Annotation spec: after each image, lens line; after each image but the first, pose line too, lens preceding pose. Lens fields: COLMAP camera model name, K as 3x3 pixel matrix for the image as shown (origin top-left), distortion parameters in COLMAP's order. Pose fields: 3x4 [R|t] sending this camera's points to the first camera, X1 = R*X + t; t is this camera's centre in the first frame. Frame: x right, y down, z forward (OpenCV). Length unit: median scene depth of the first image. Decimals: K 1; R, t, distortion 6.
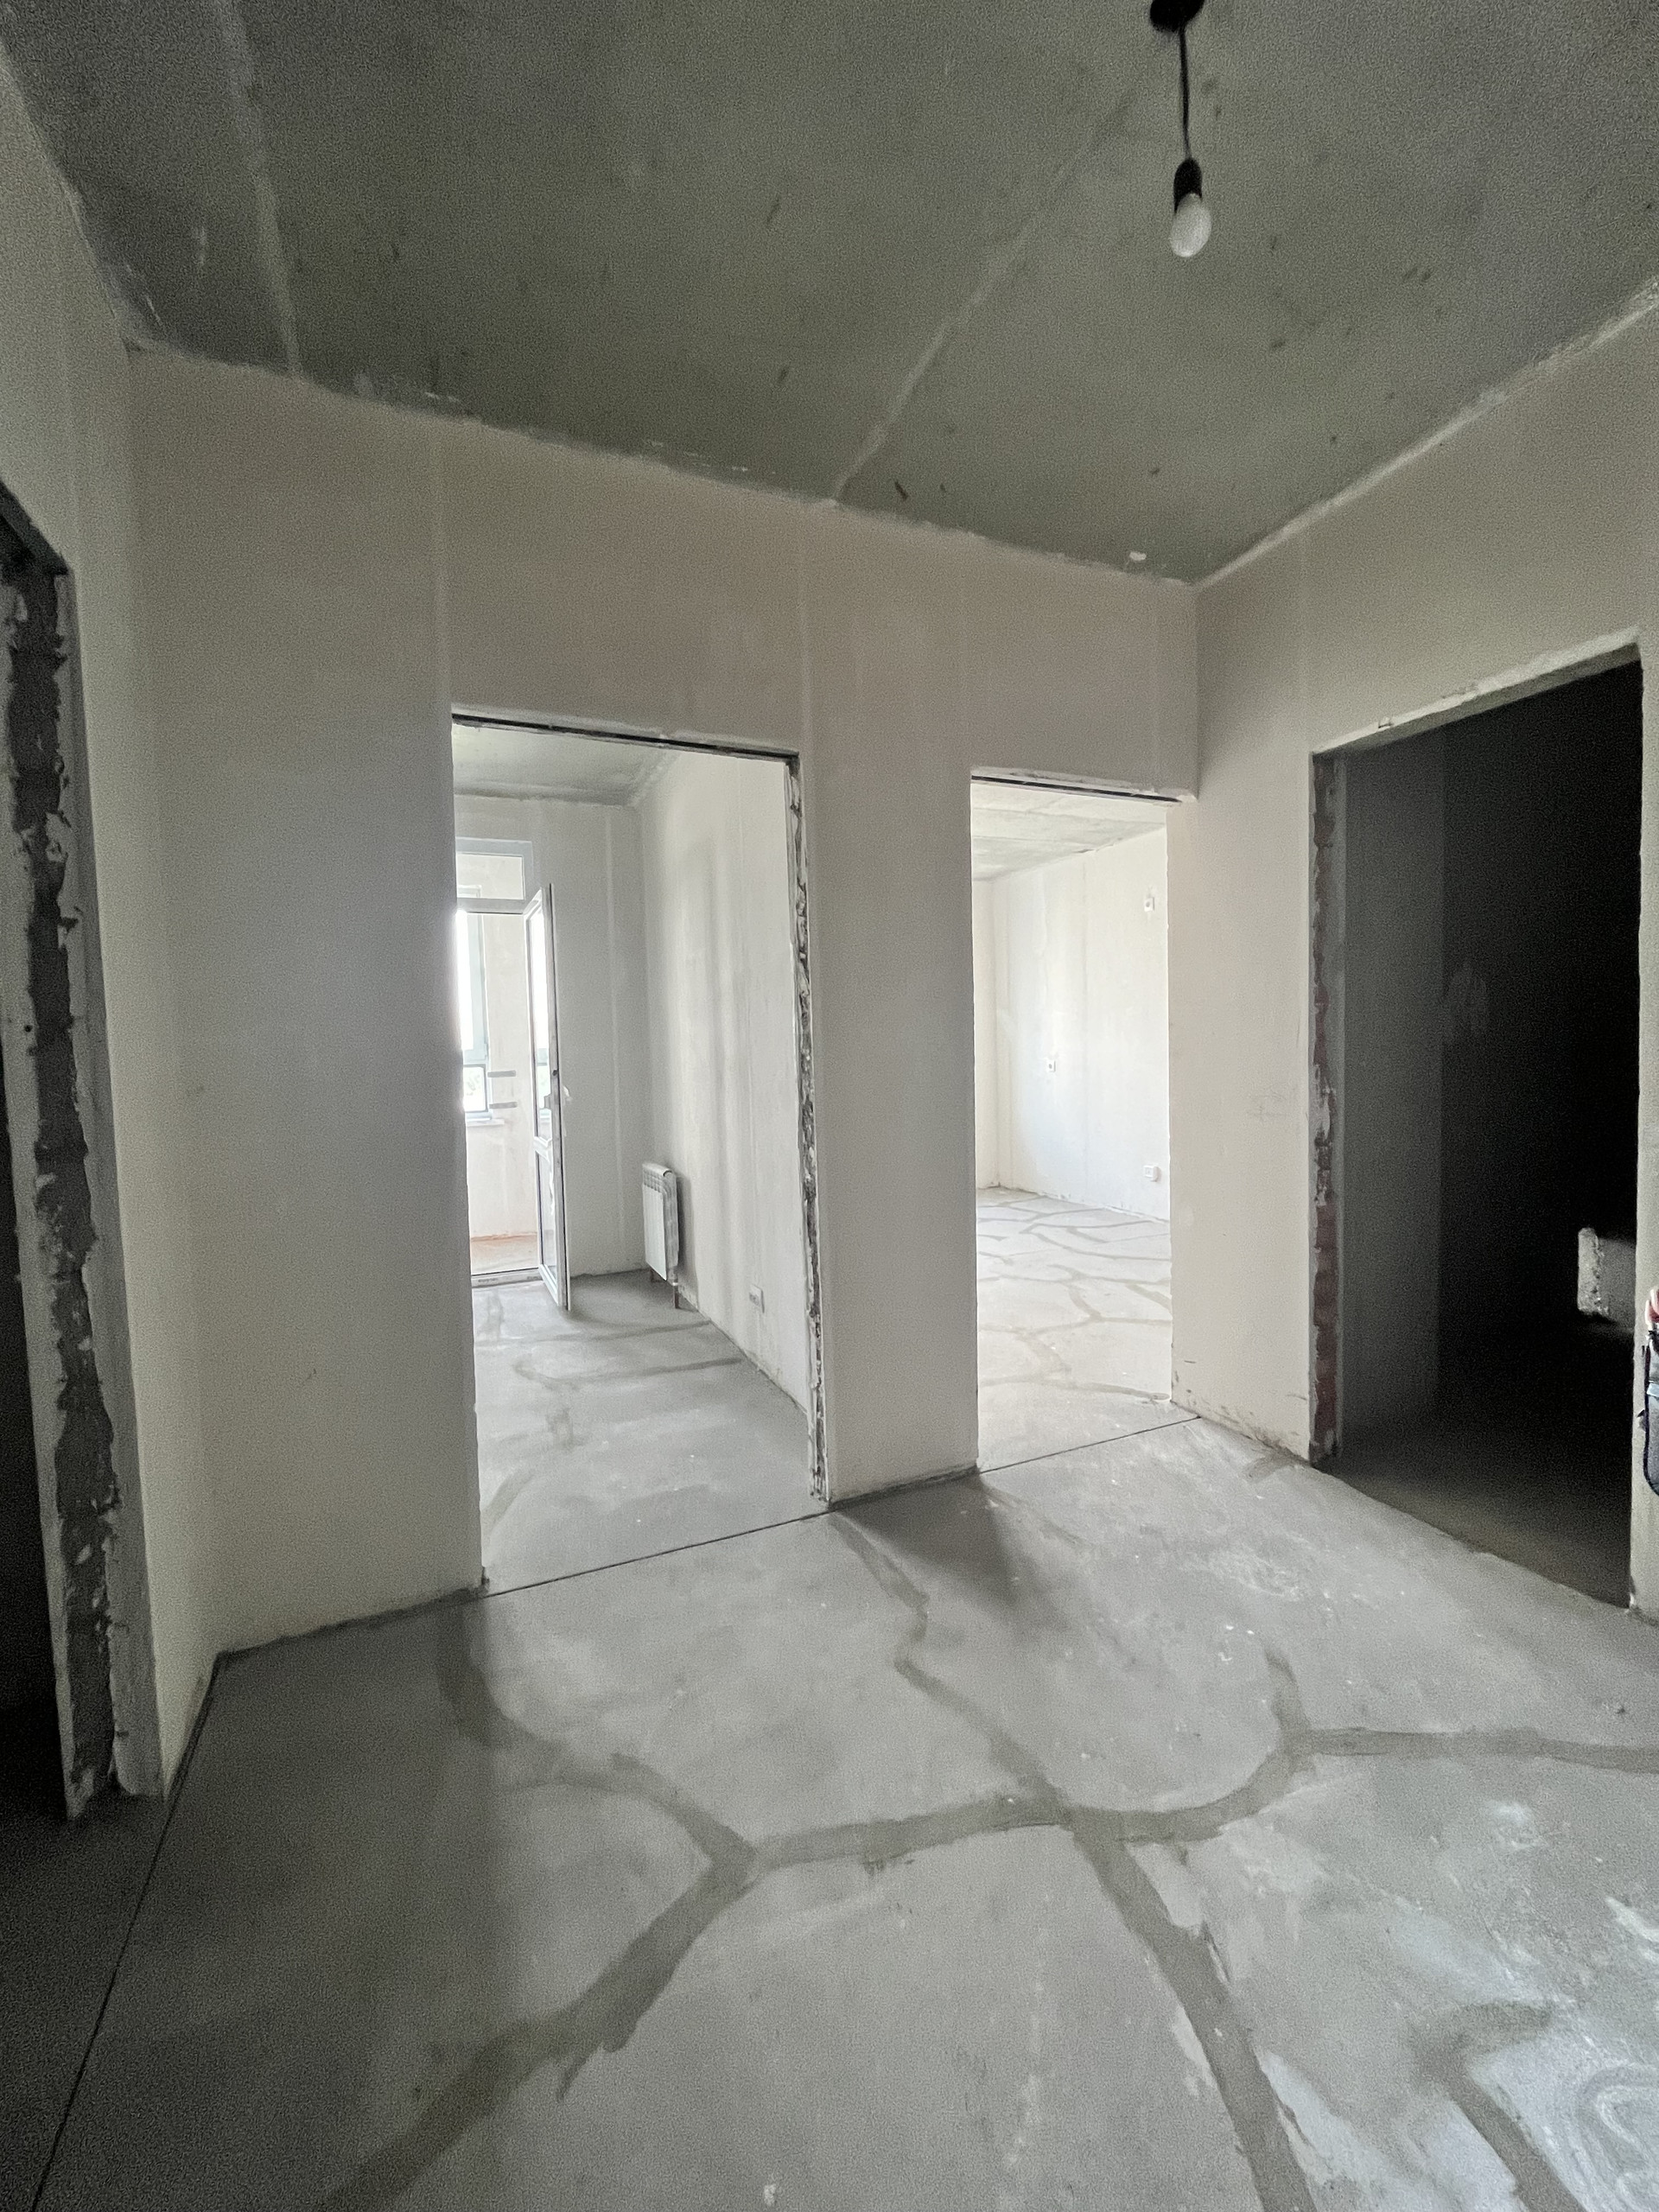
lens RADIAL K [[900.4, 0, 831.9], [0, 900.4, 1102.3], [0, 0, 1]] dist [-0.002044, -0.000098]
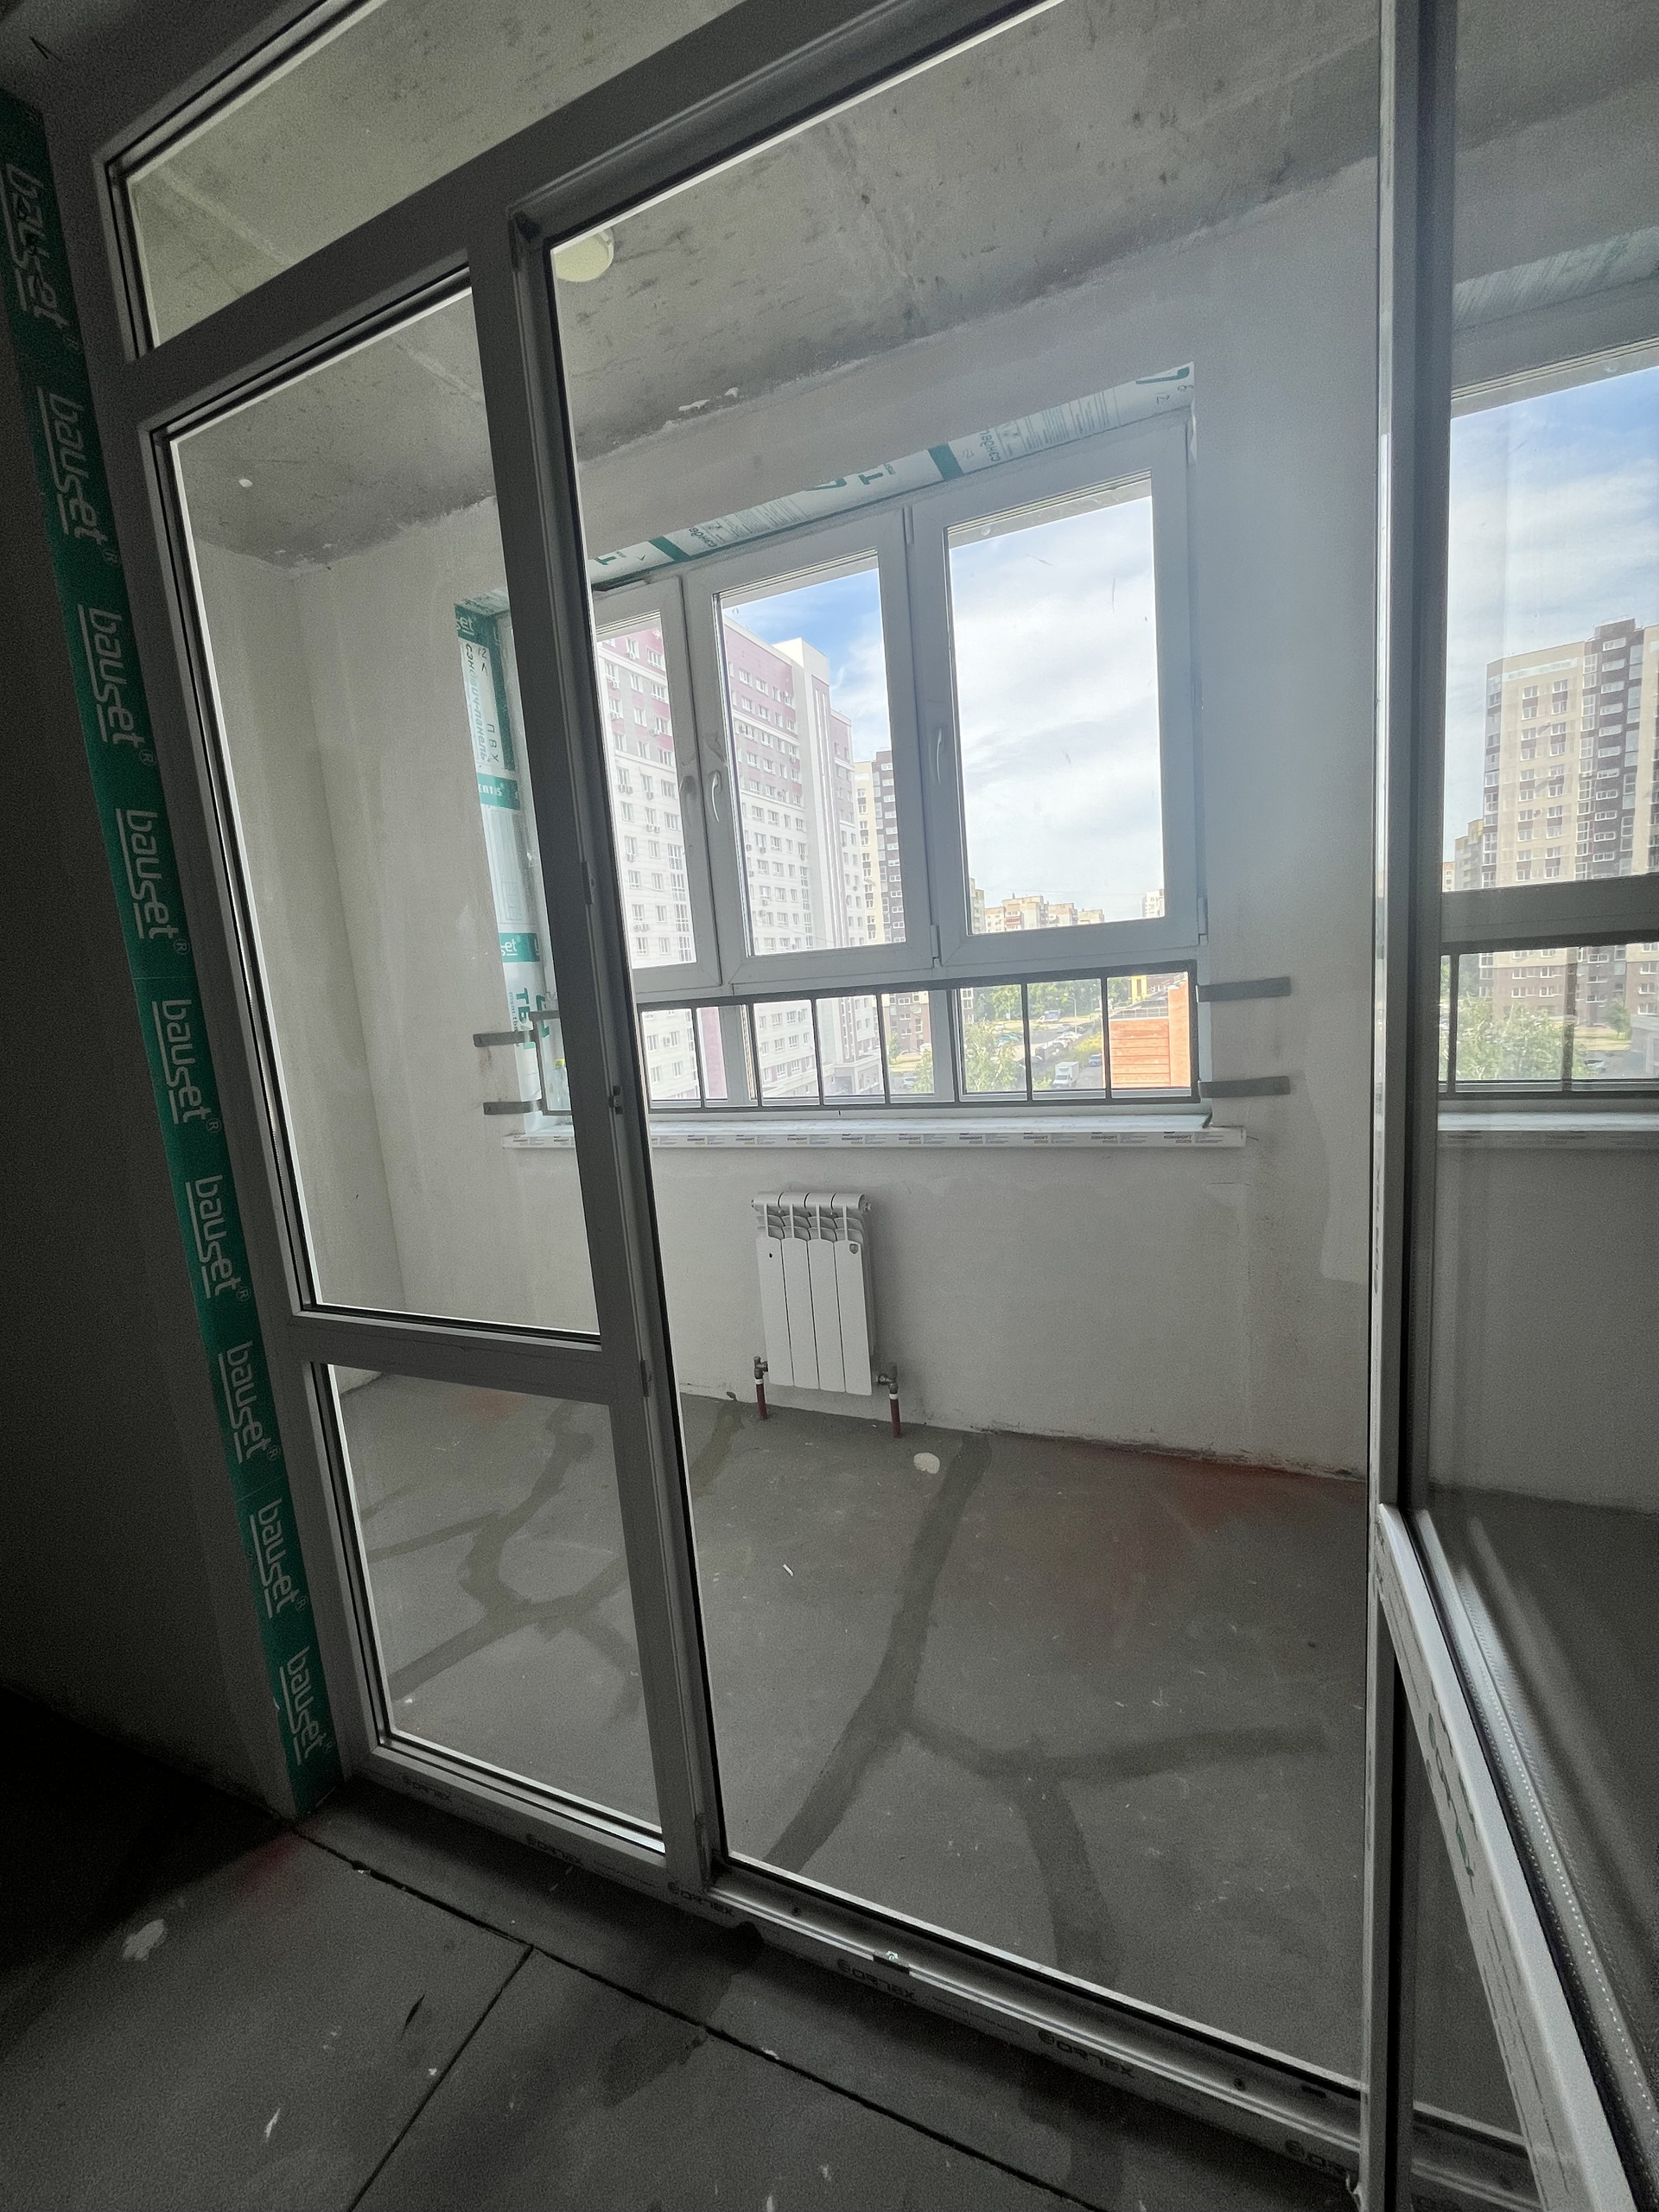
lens RADIAL K [[899.3, 0, 831.4], [0, 899.3, 1103.7], [0, 0, 1]] dist [-0.002114, -0.000365]
pose [[0.682941, 0.079575, -0.726126, -0.331219], [0.021381, 0.991445, 0.128761, -0.050695], [0.730160, -0.103462, 0.675397, 0.960732]]
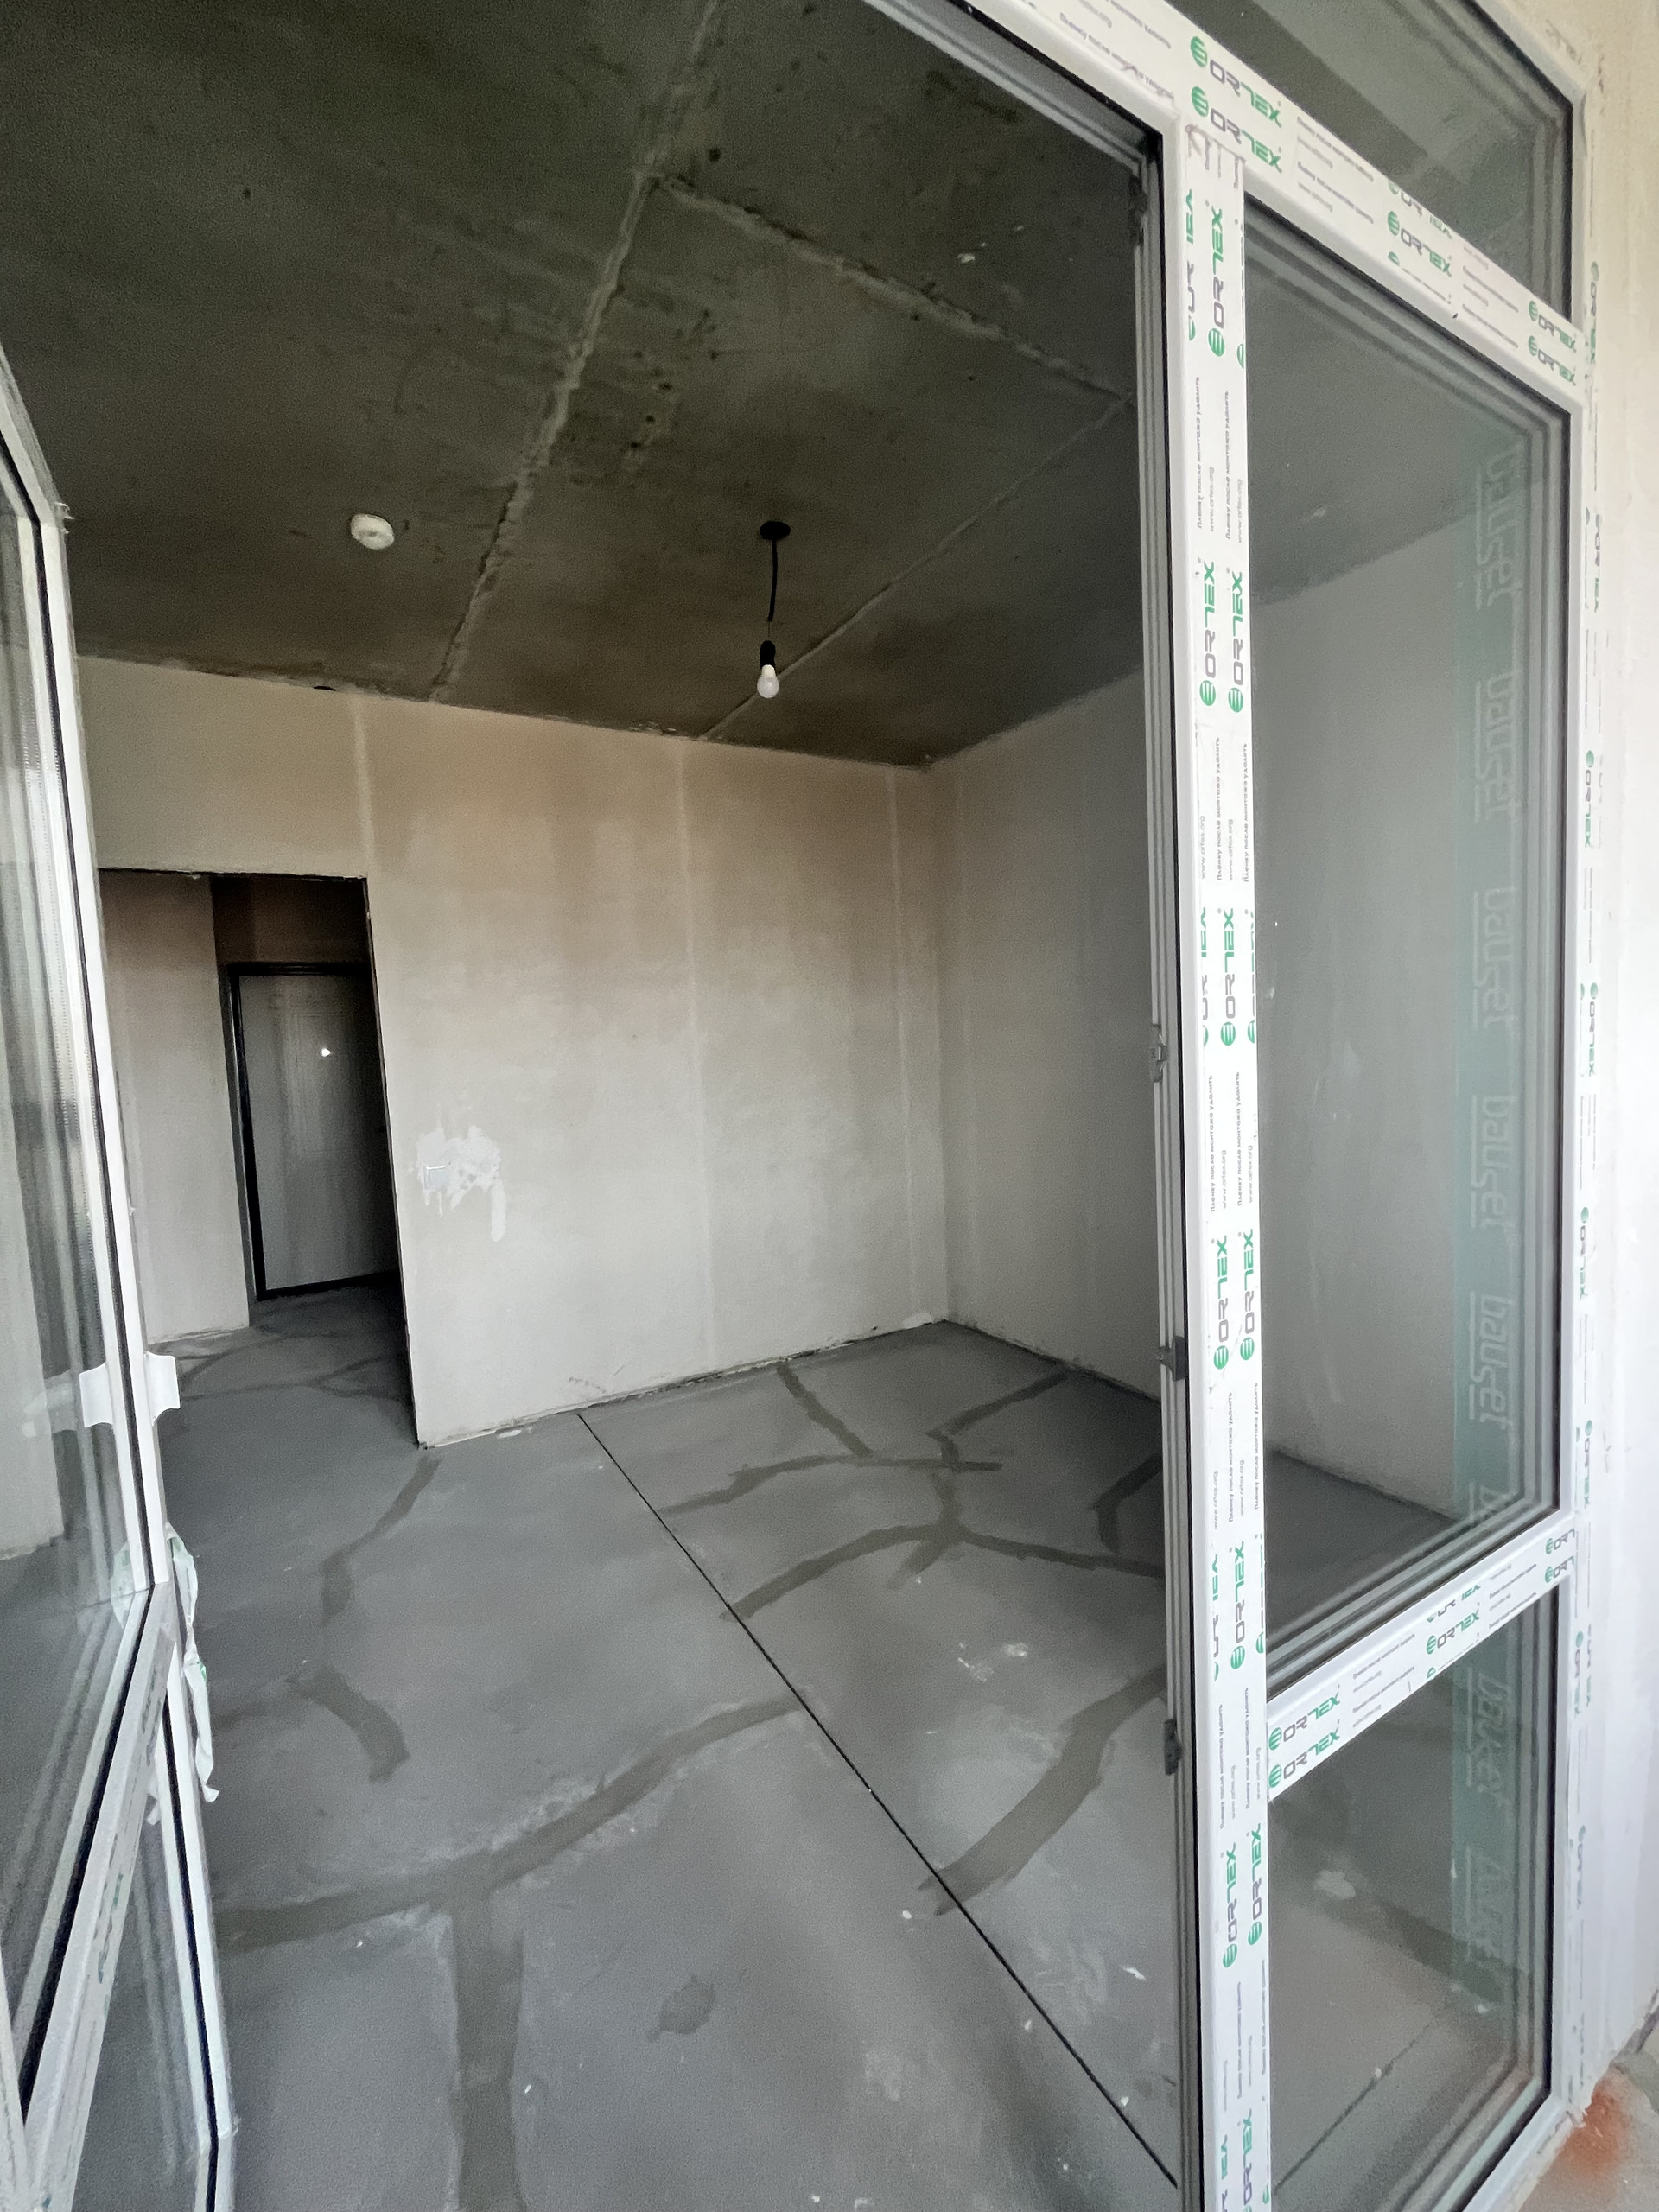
lens RADIAL K [[899.3, 0, 831.4], [0, 899.3, 1103.7], [0, 0, 1]] dist [-0.002114, -0.000365]
pose [[-0.989943, 0.083434, -0.114247, -0.471363], [0.068214, 0.989006, 0.131202, -0.096321], [0.123938, 0.122089, -0.984751, 1.239431]]
